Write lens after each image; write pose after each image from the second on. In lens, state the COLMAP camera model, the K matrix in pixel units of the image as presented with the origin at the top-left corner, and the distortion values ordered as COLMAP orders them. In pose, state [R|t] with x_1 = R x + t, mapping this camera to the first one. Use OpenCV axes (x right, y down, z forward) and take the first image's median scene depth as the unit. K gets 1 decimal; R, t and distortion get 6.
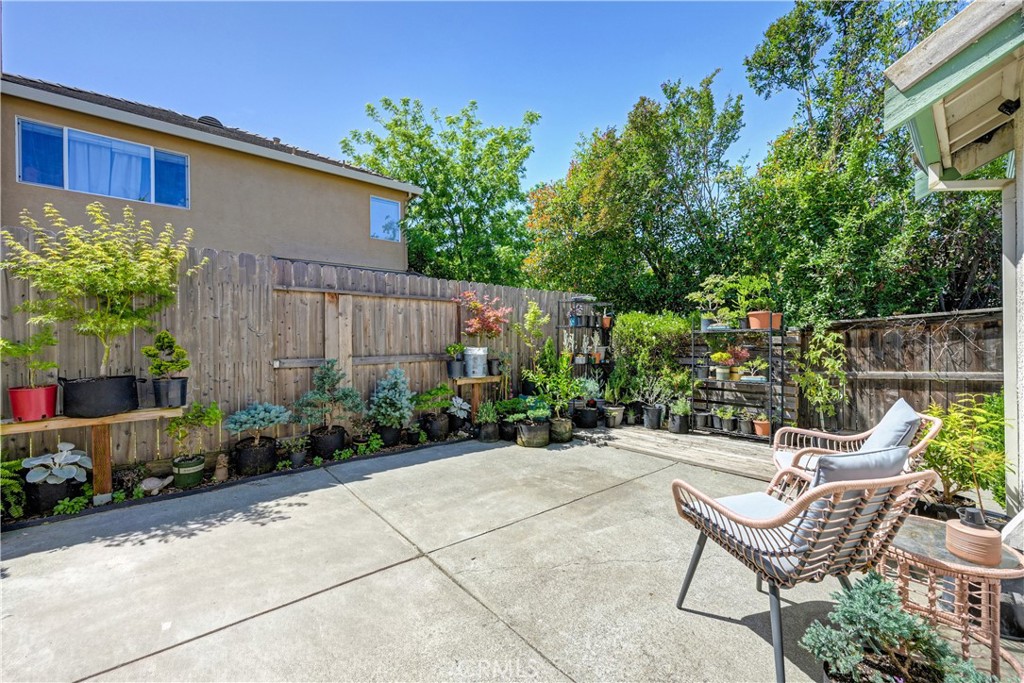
lens RADIAL K [[407.0, 0, 512.3], [0, 407.0, 341.8], [0, 0, 1]] dist [-0.001610, 0.000808]
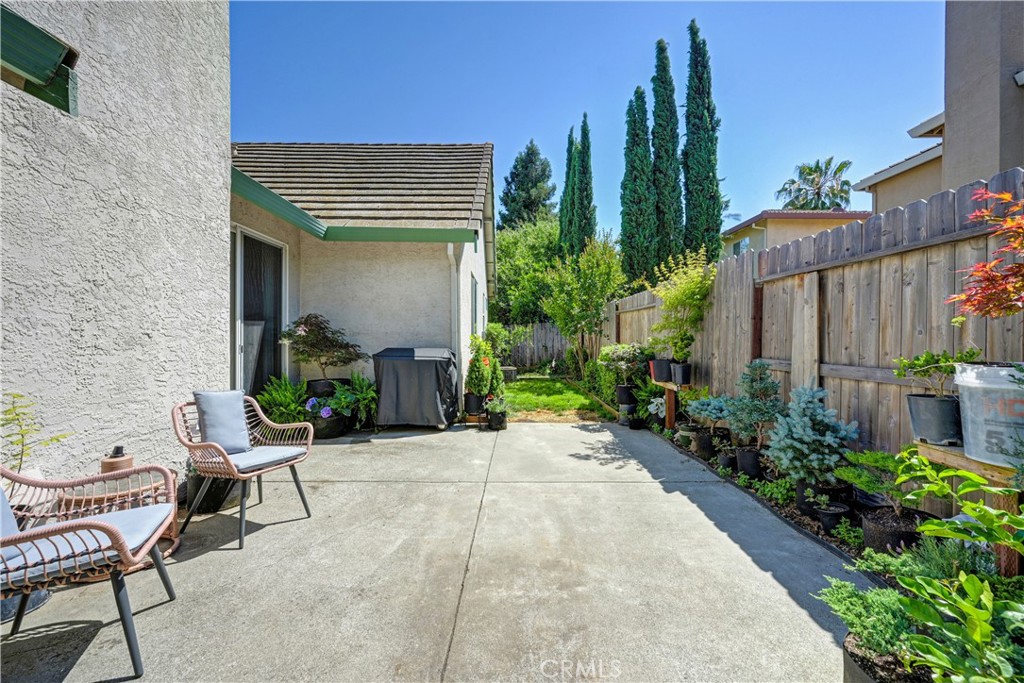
lens RADIAL K [[407.0, 0, 512.9], [0, 407.0, 341.0], [0, 0, 1]] dist [-0.001610, 0.000808]
pose [[-0.647171, 0.010289, -0.762276, 0.541295], [-0.002497, 0.999875, 0.015615, -0.010388], [0.762341, 0.012009, -0.647064, 1.293263]]
